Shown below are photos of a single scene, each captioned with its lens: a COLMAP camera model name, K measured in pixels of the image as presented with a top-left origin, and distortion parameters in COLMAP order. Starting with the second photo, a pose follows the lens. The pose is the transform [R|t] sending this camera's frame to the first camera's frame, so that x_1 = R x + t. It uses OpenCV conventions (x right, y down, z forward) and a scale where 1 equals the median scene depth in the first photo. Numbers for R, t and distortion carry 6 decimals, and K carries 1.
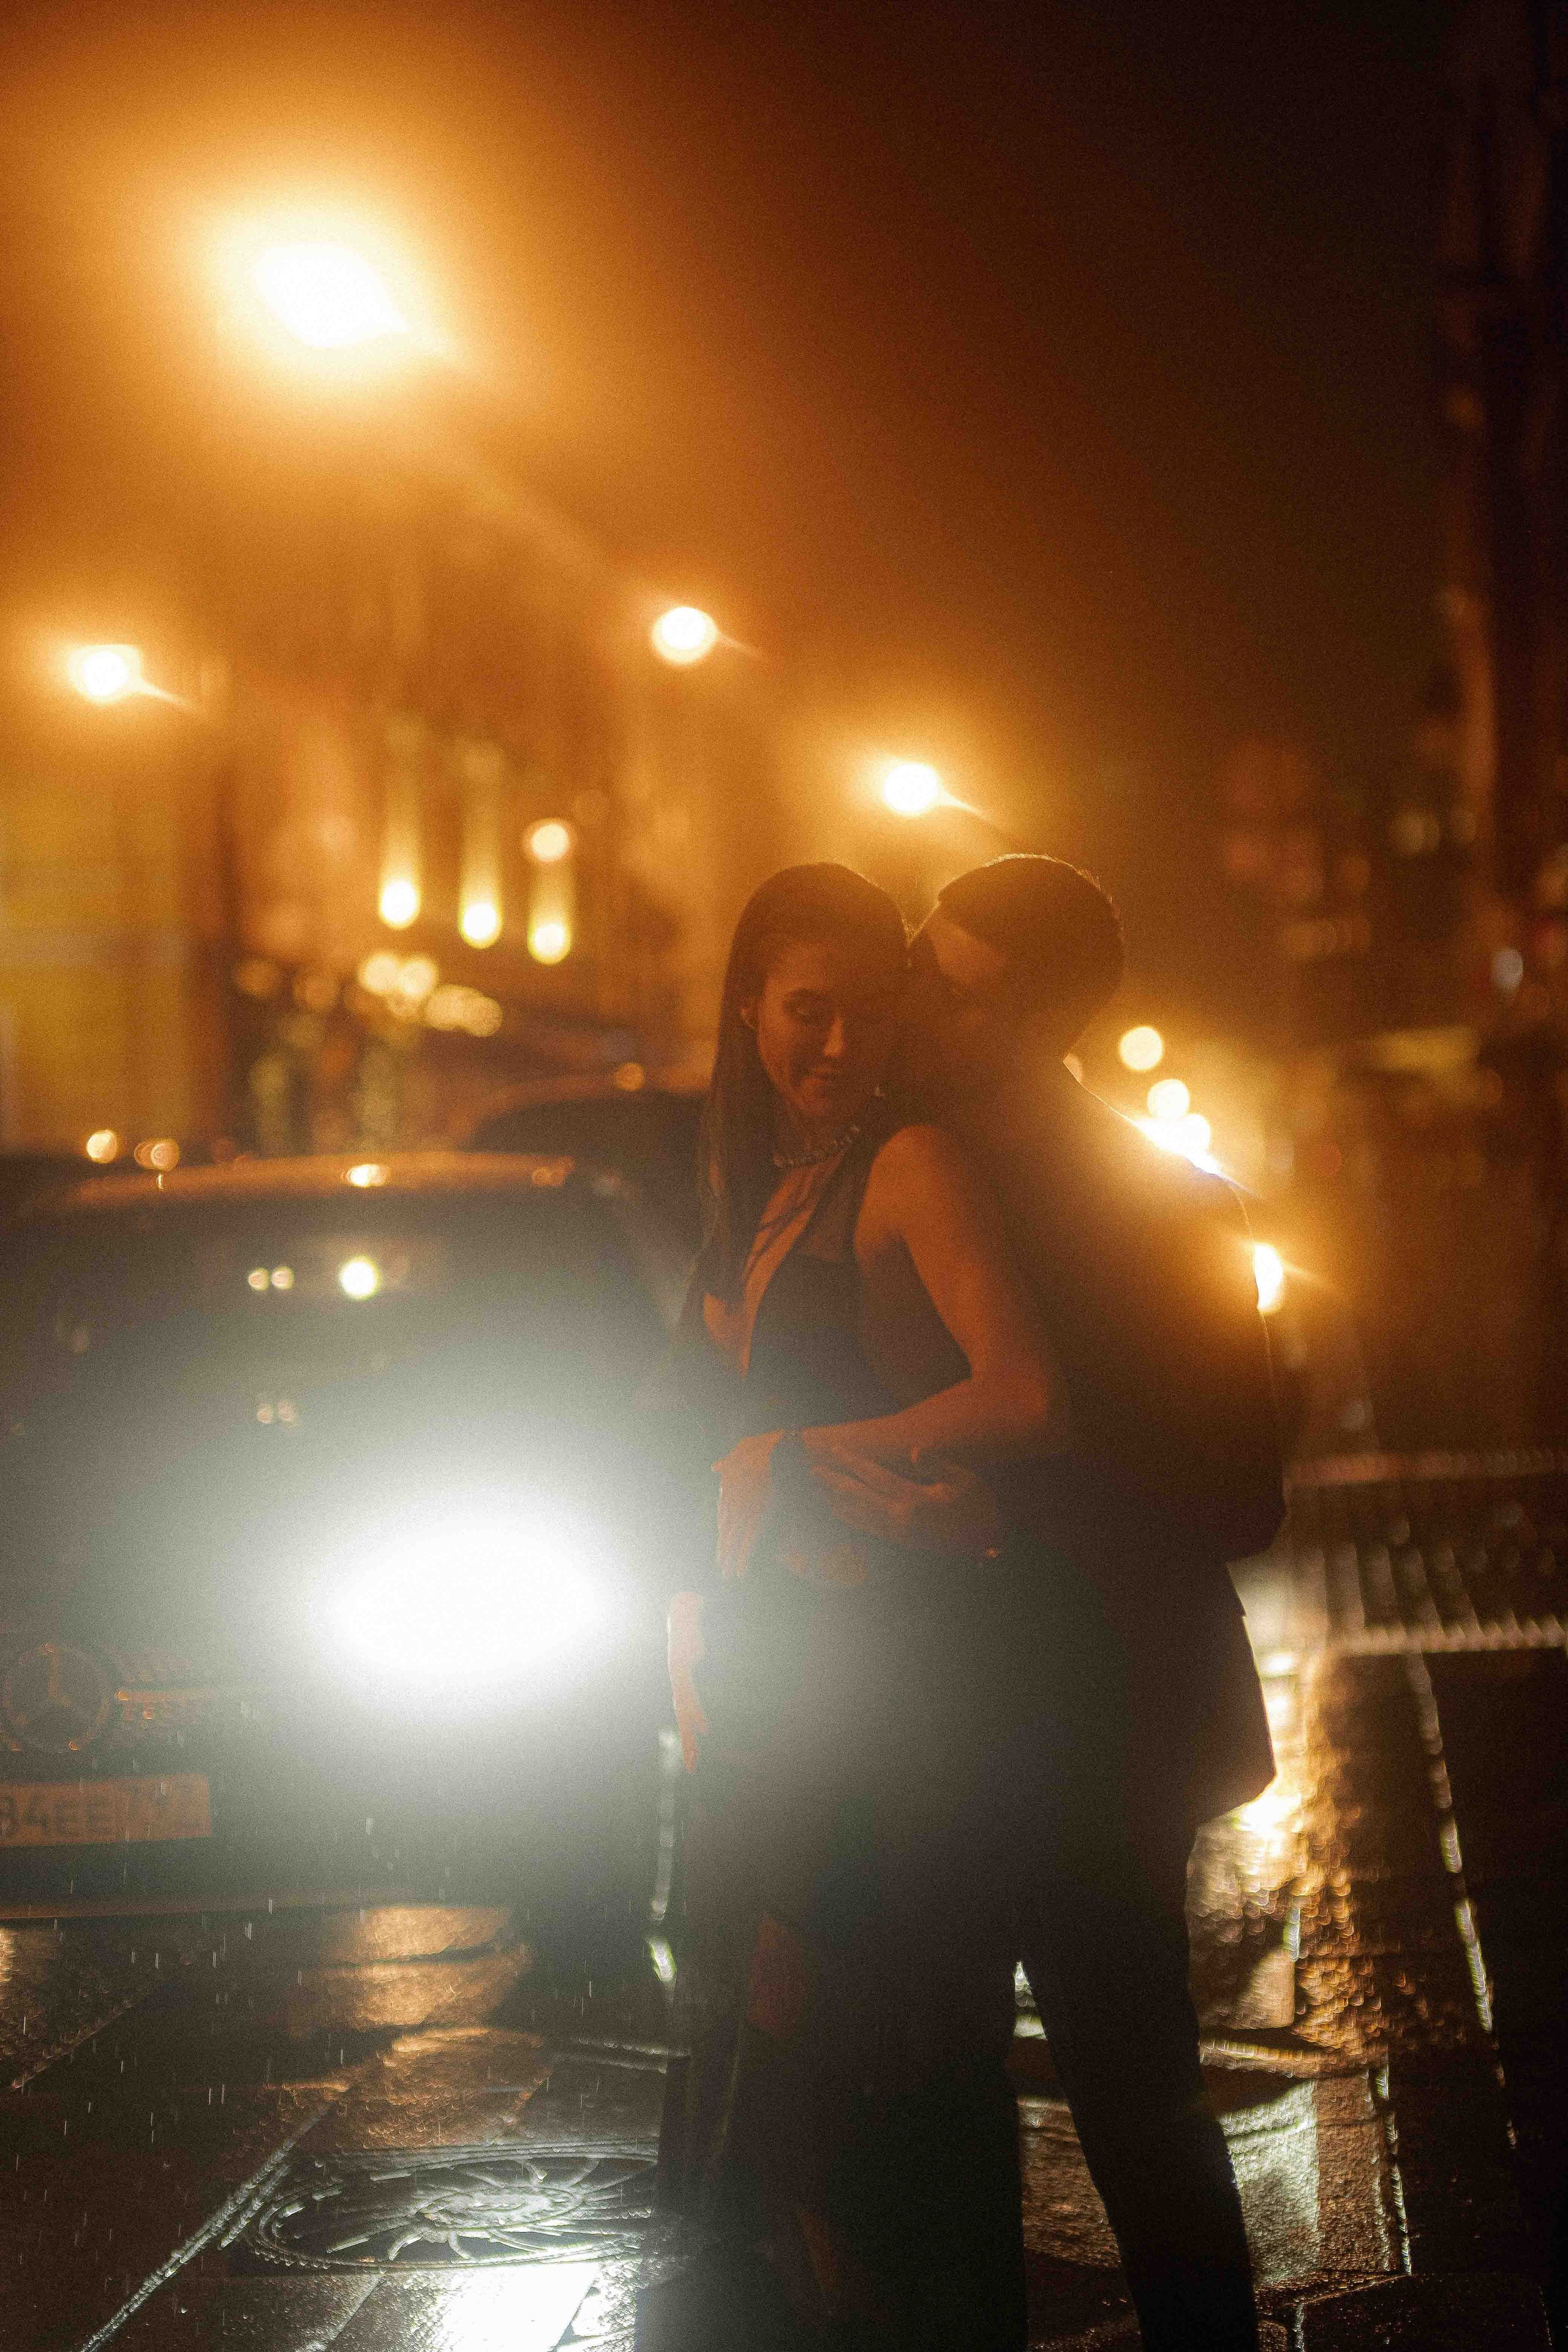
lens RADIAL K [[4995.6, 0, 665.7], [0, 4995.6, 1175.5], [0, 0, 1]] dist [-0.092551, 0.067733]
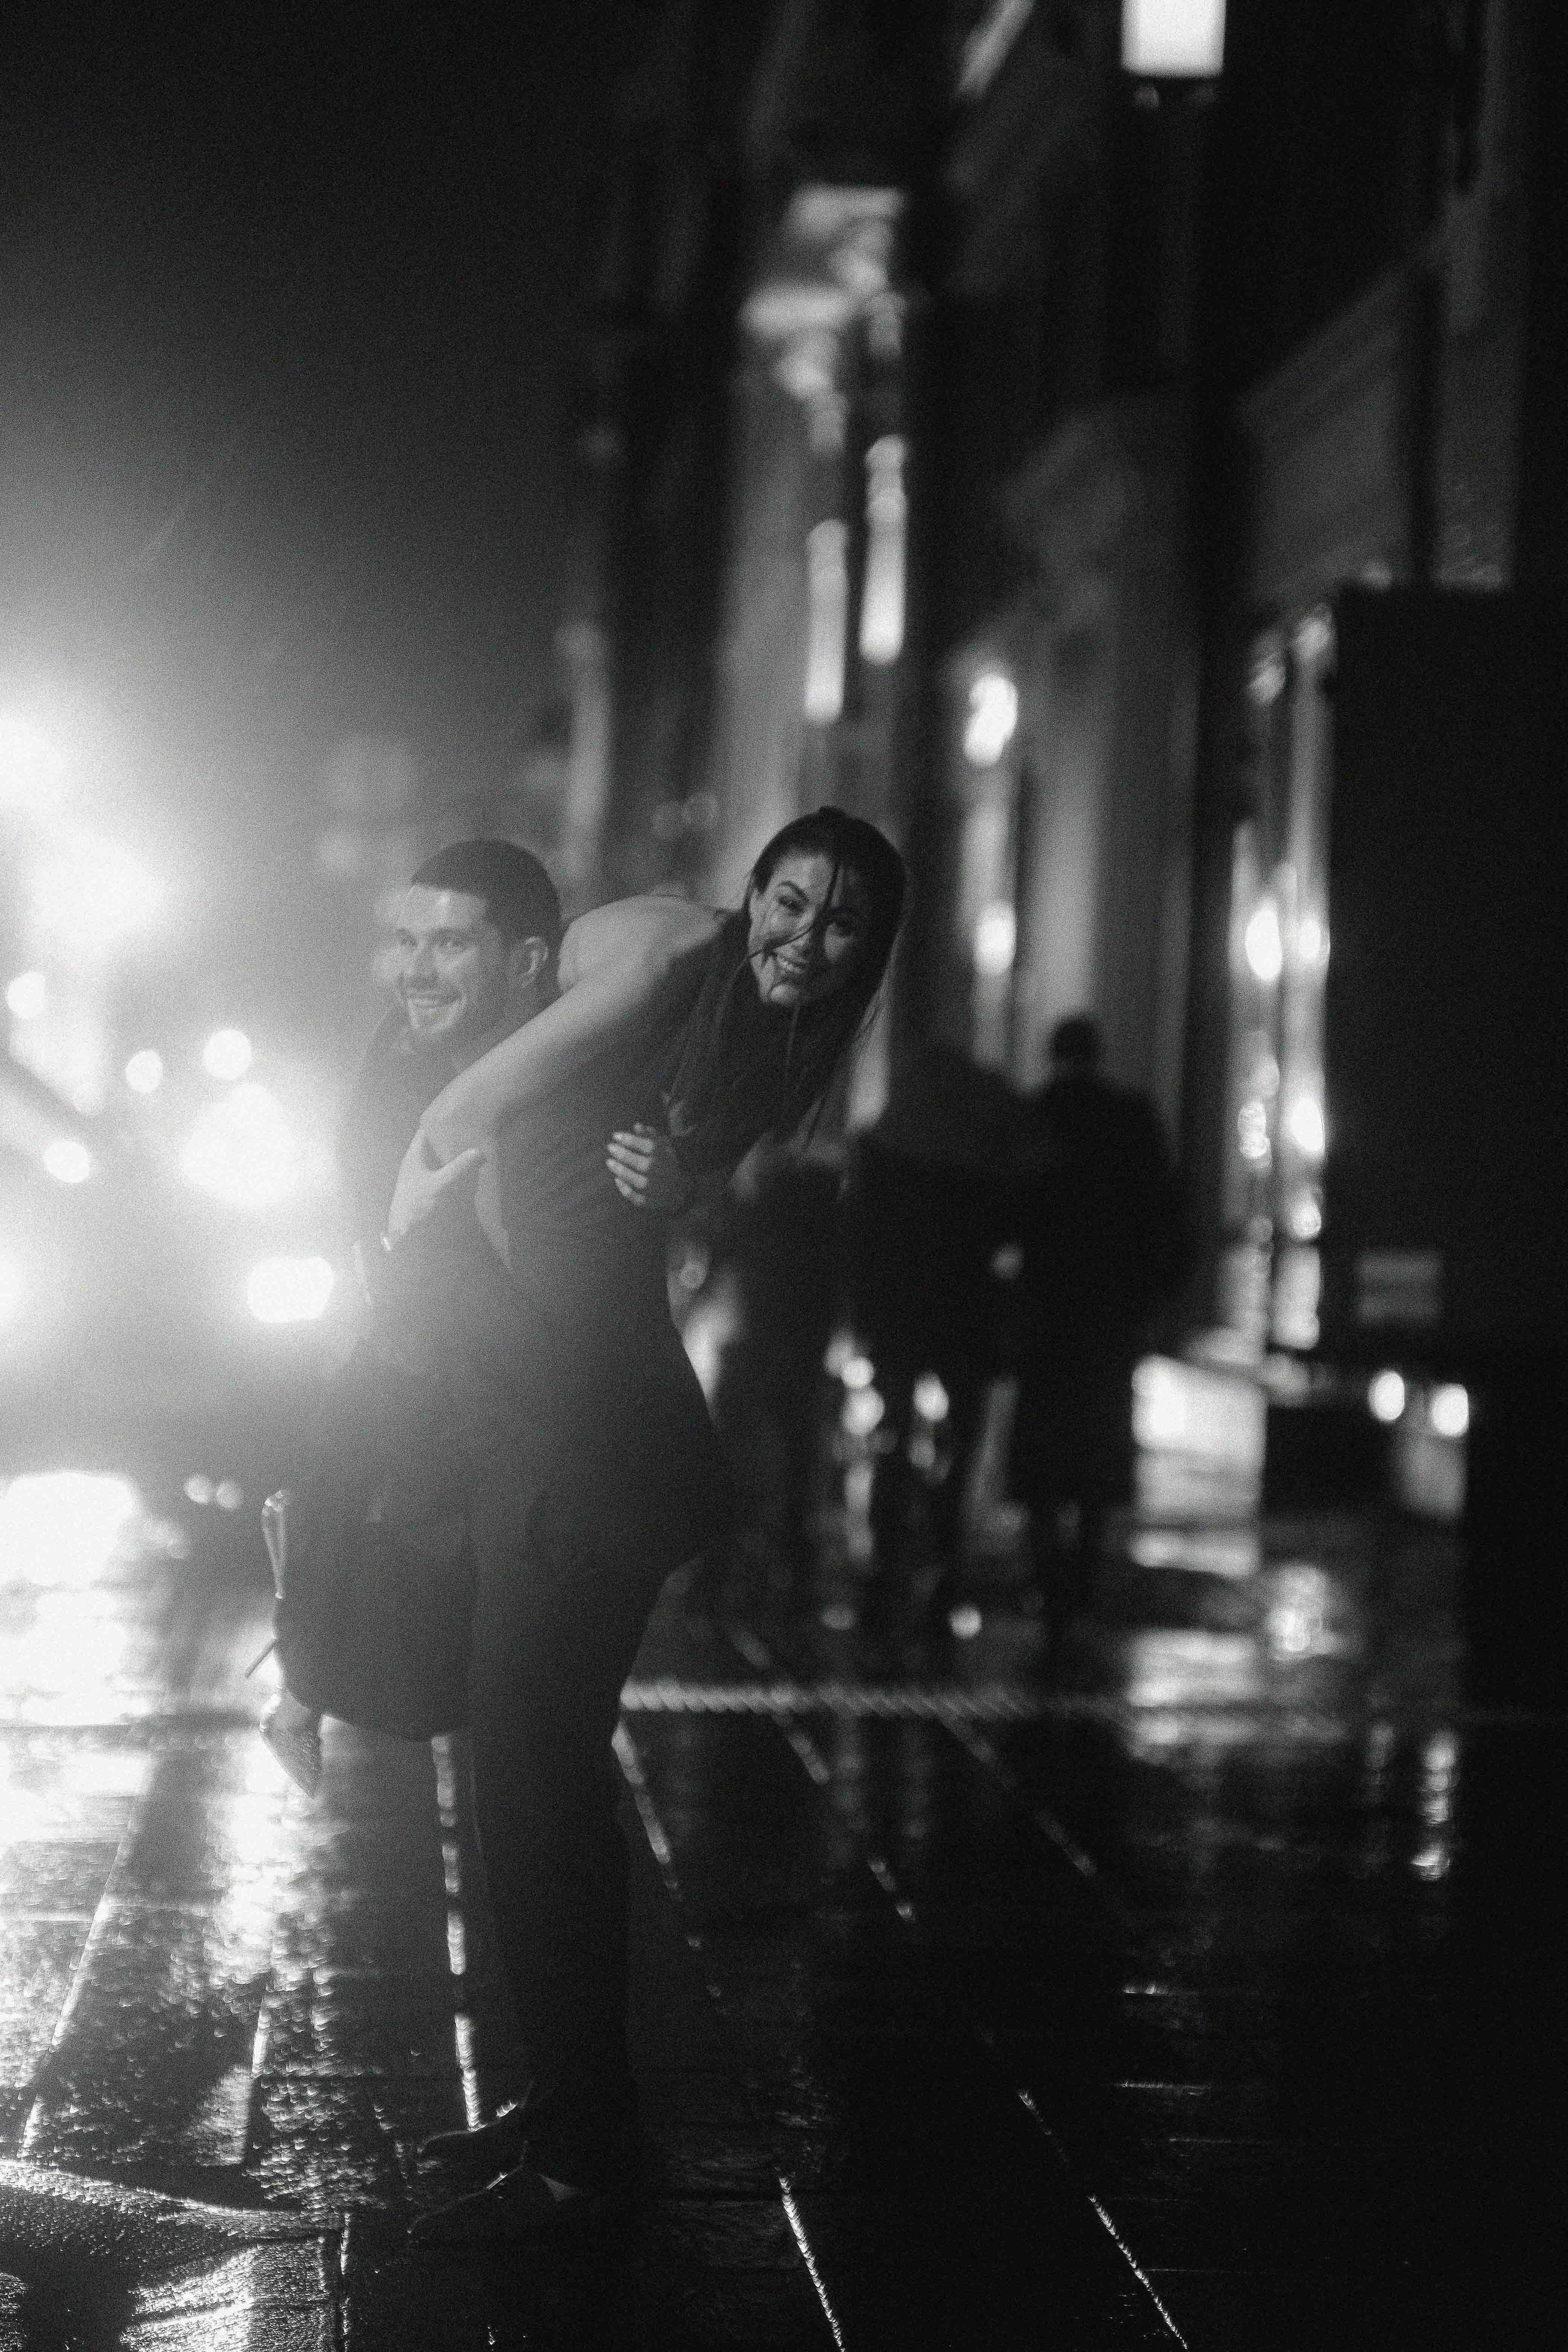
lens RADIAL K [[4995.5, 0, 784.0], [0, 4995.5, 1176.0], [0, 0, 1]] dist [-0.046145, -0.468960]
pose [[0.975860, 0.074774, 0.205199, 0.030455], [-0.073948, 0.997193, -0.011703, 0.010169], [-0.205498, -0.003753, 0.978650, 0.166856]]
